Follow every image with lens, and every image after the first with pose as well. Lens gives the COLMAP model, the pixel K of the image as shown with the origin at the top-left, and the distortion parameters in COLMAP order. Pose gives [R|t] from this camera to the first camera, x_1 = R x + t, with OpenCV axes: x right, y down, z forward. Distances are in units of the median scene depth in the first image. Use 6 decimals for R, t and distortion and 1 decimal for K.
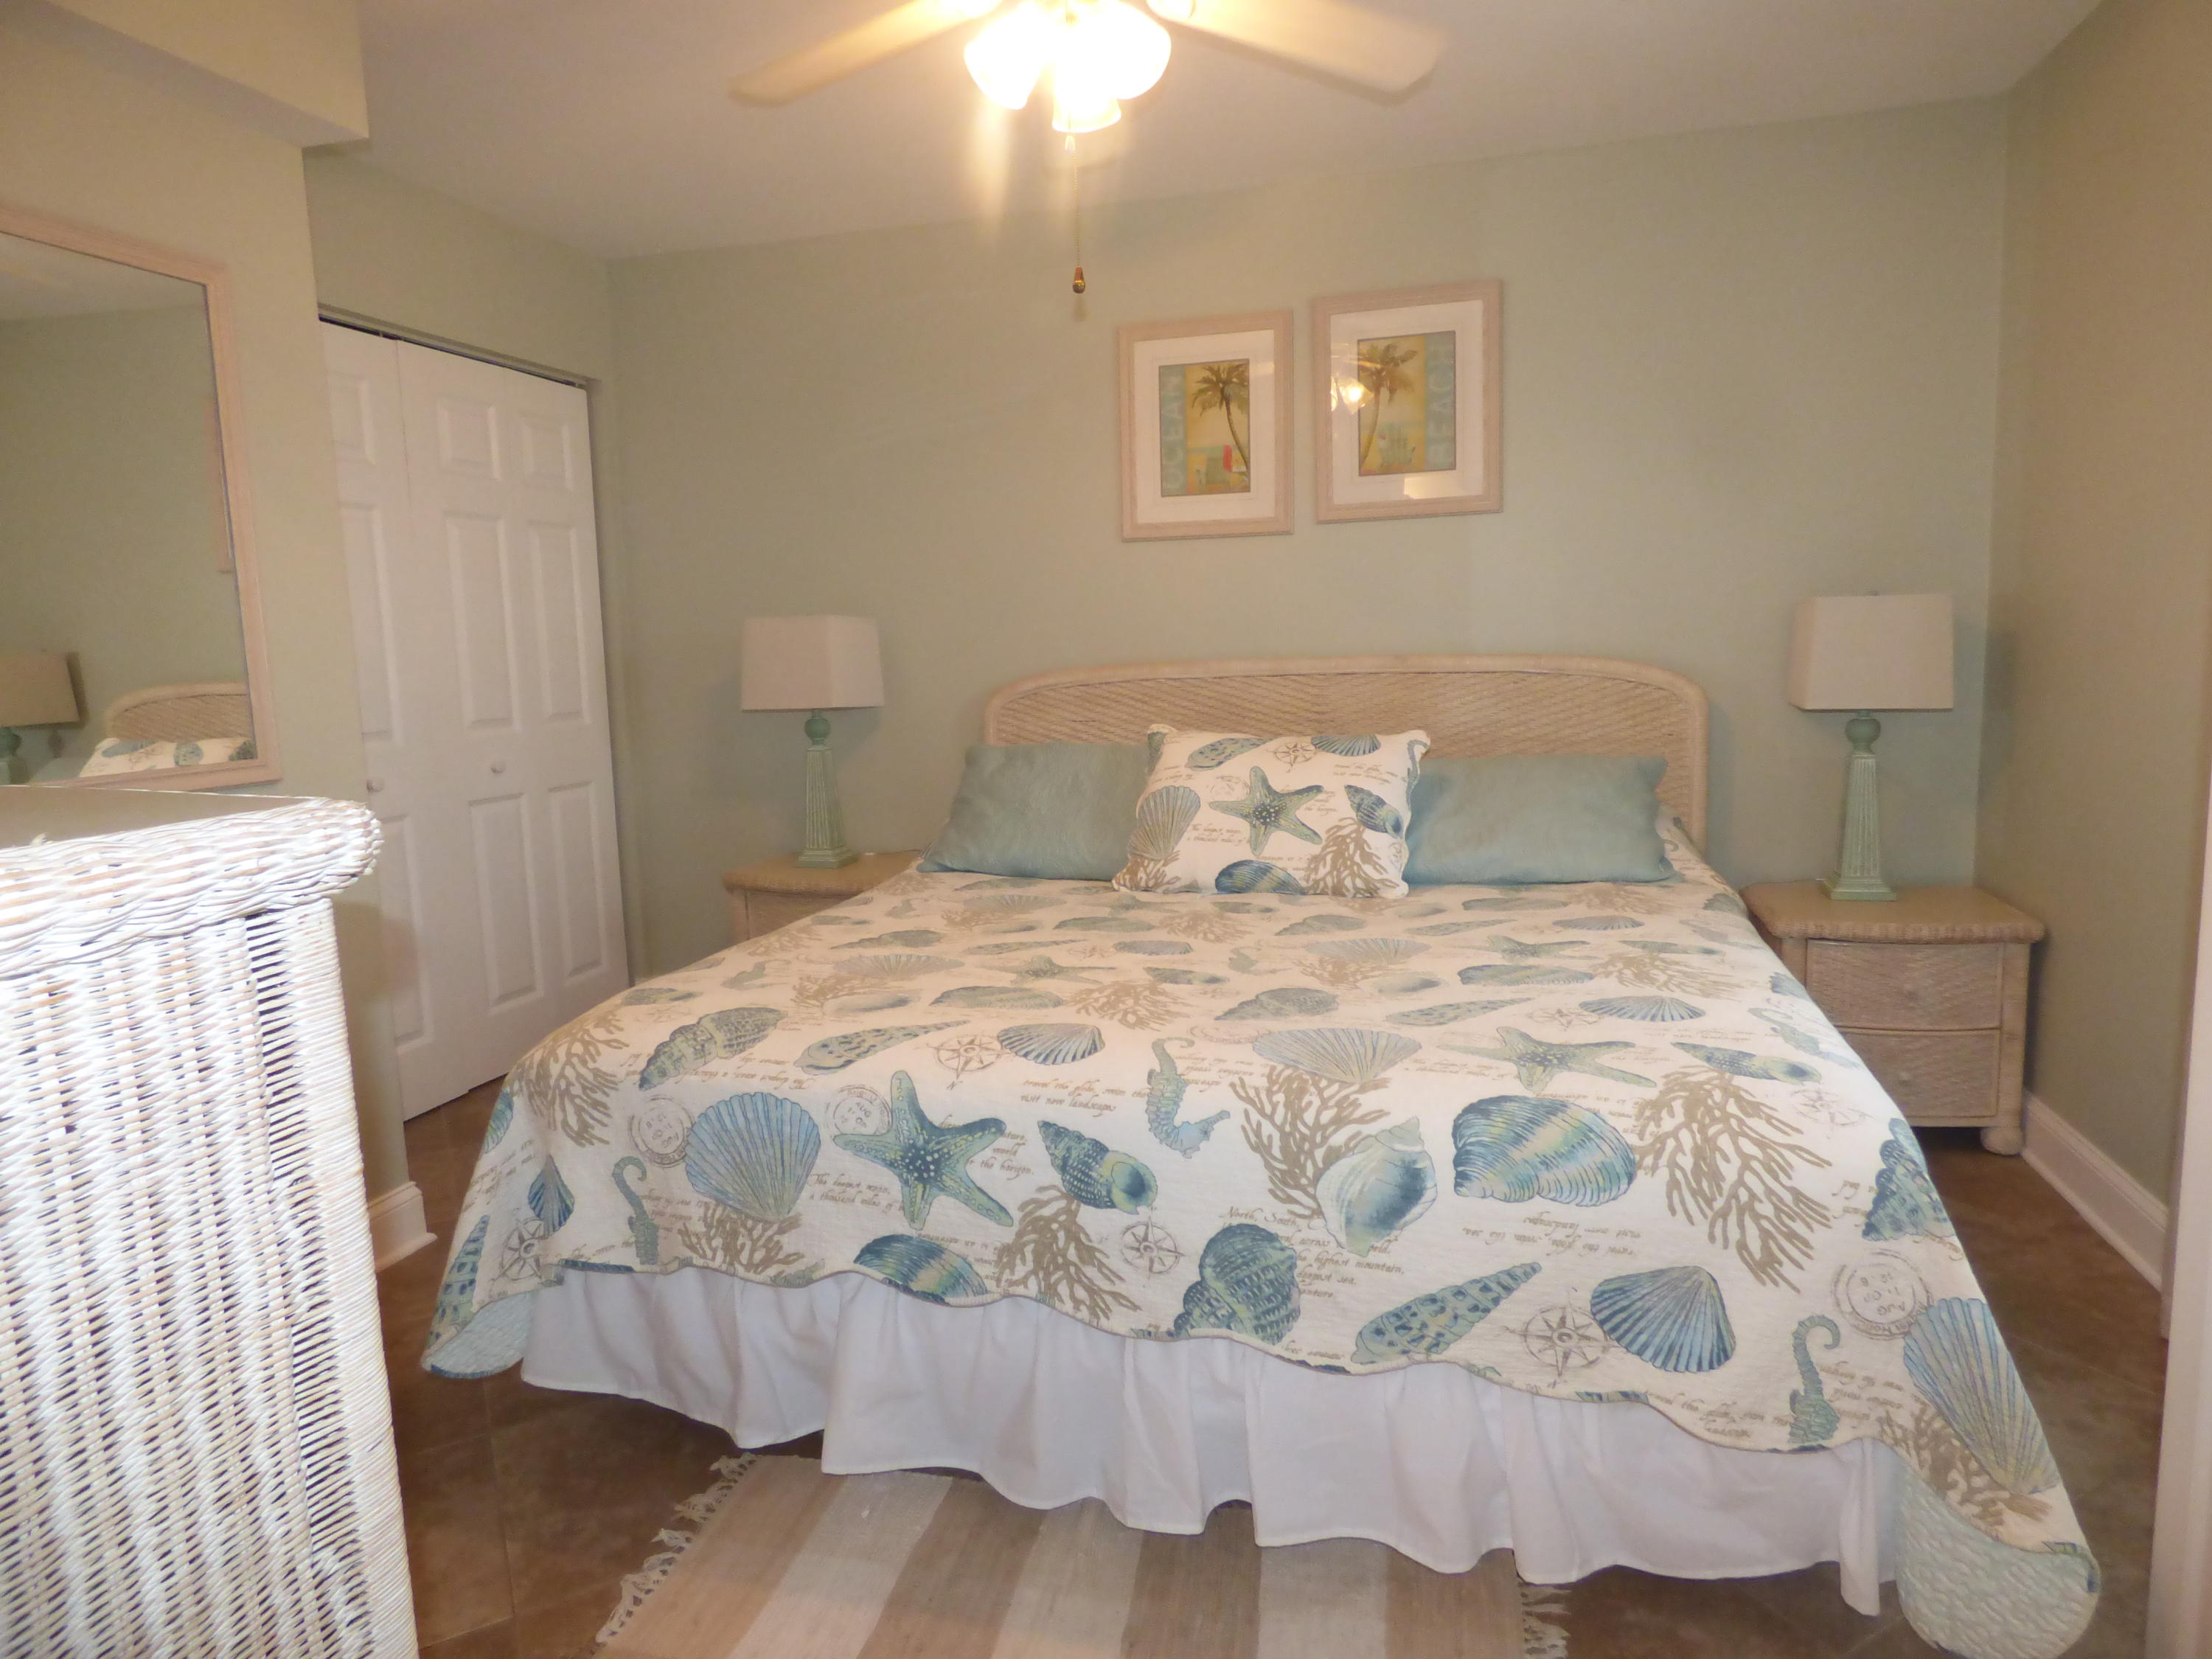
lens RADIAL K [[1326.9, 0, 1110.1], [0, 1326.9, 820.9], [0, 0, 1]] dist [-0.013488, 0.022044]
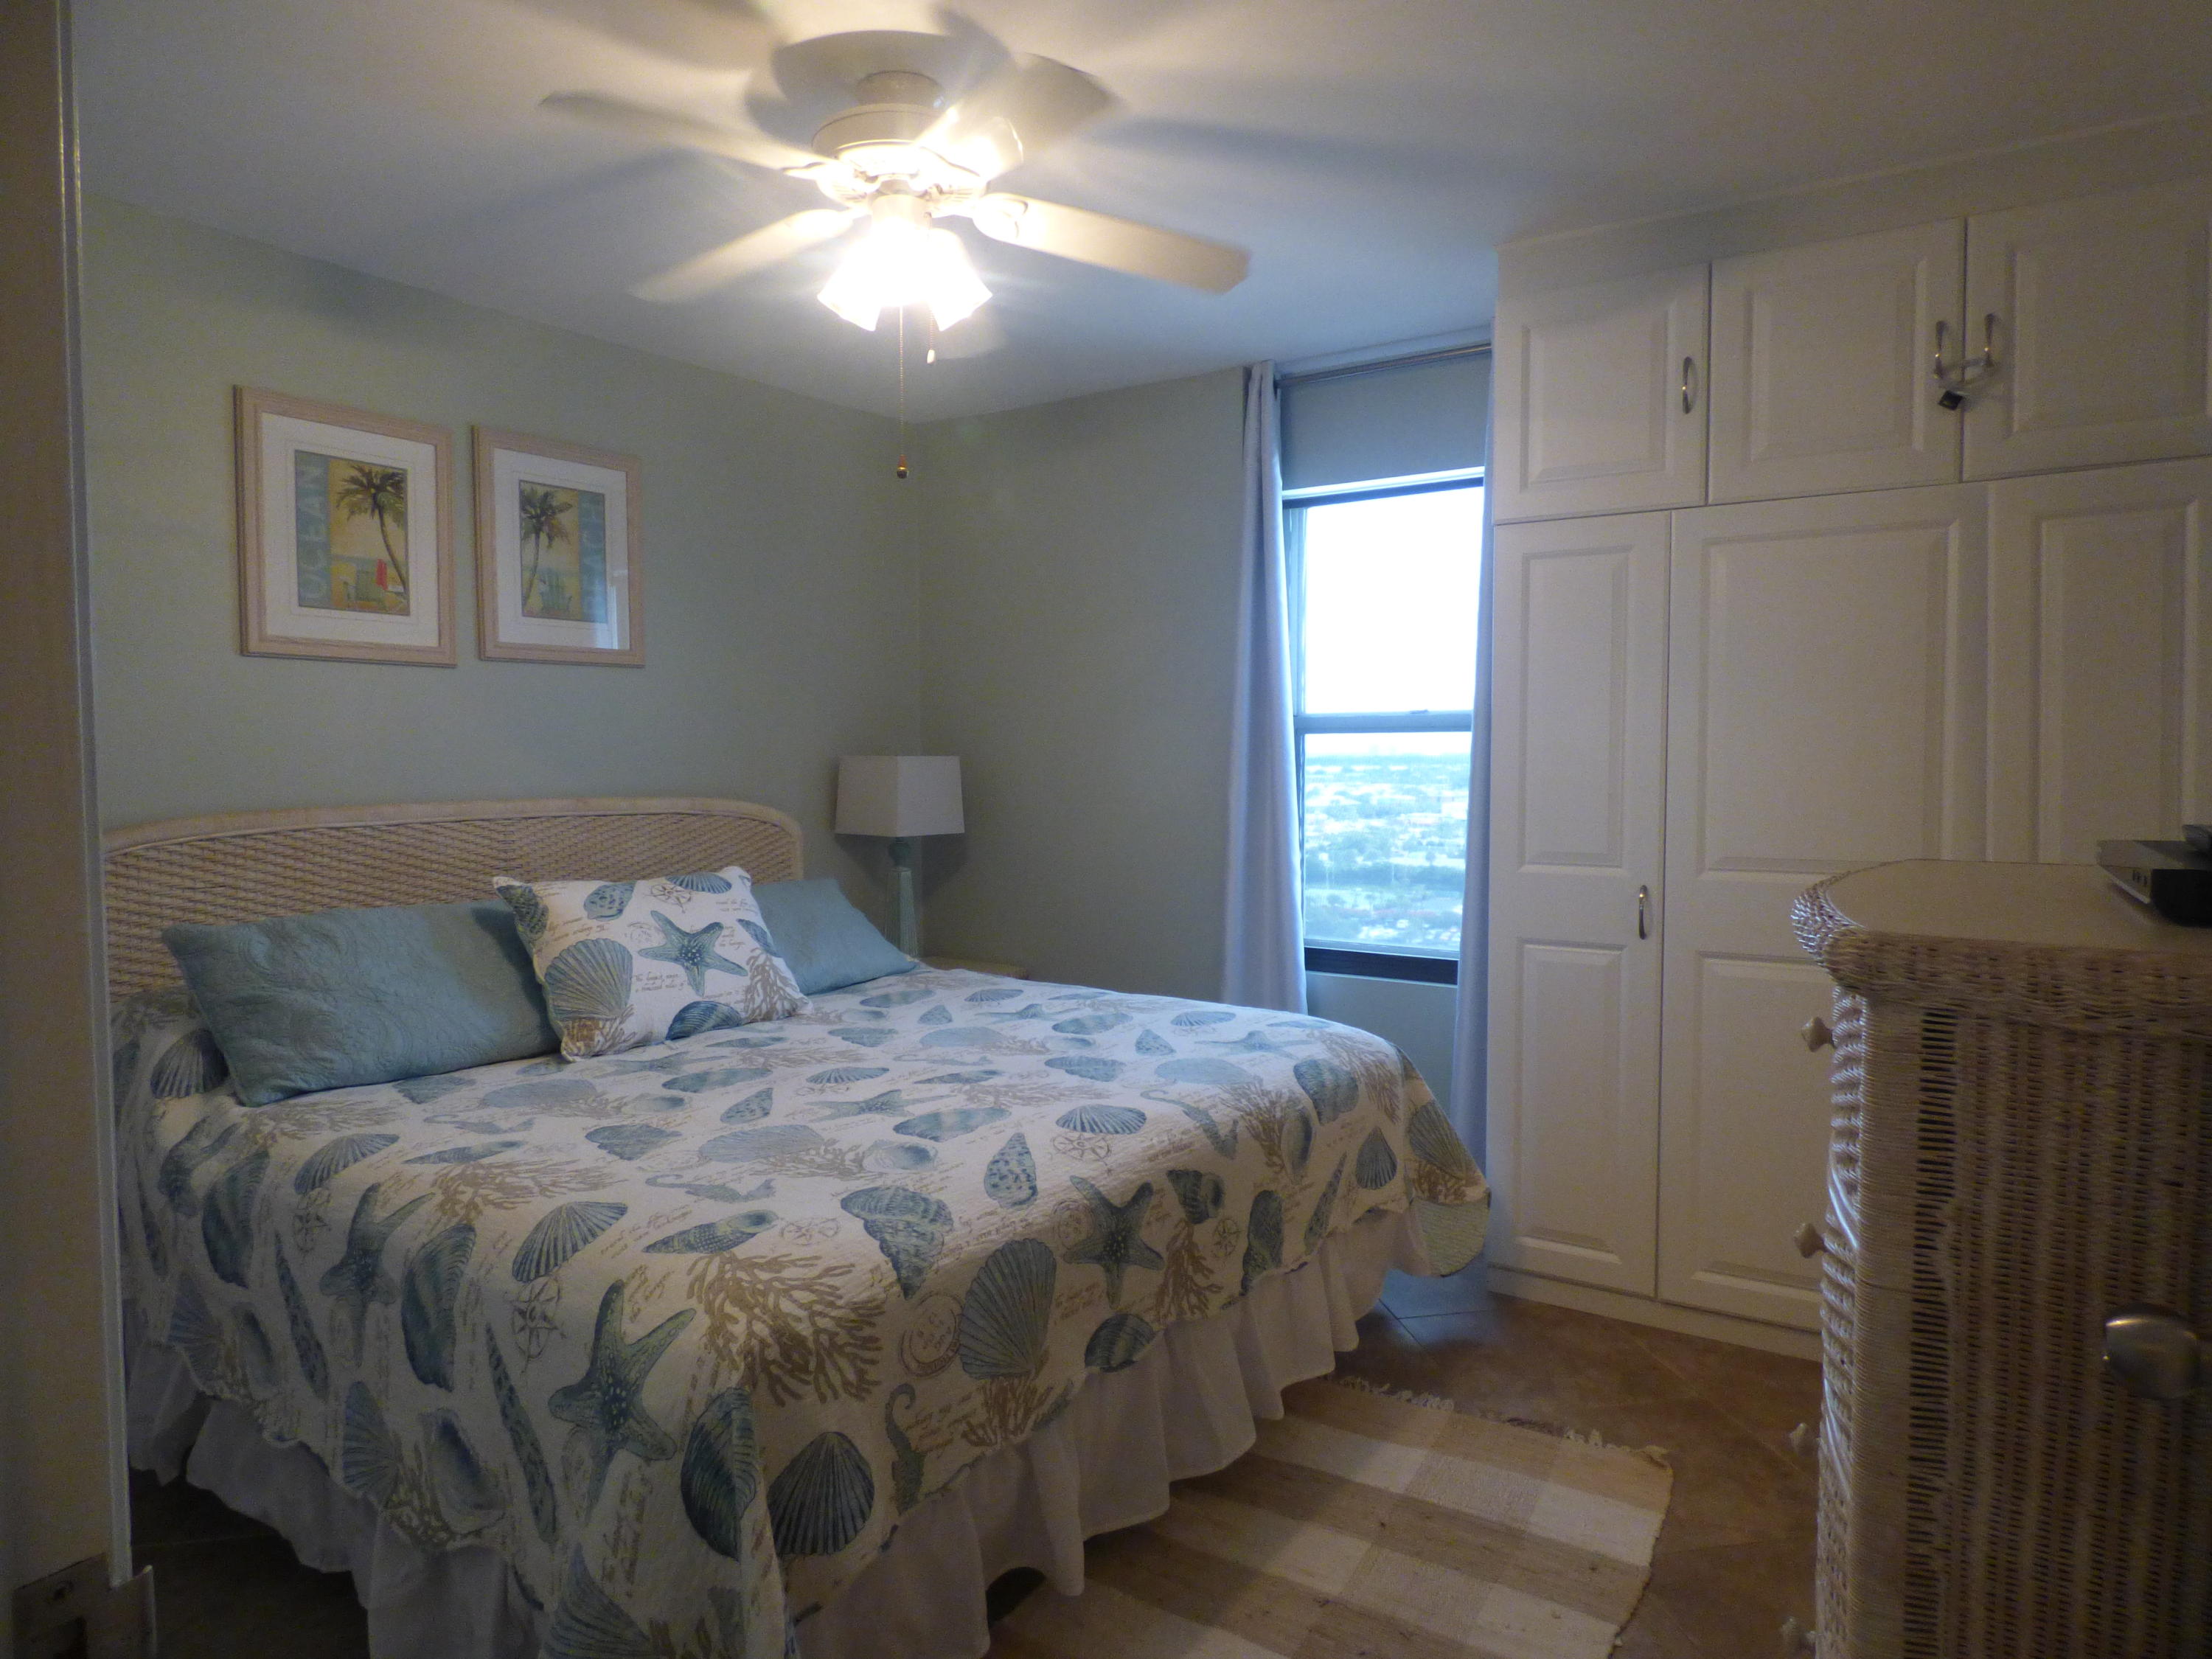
lens RADIAL K [[1326.9, 0, 1109.8], [0, 1326.9, 824.0], [0, 0, 1]] dist [-0.013488, 0.022044]
pose [[0.318620, -0.021660, 0.947635, -0.614274], [0.120540, 0.992548, -0.017842, -0.039751], [-0.940187, 0.119913, 0.318857, 0.308227]]
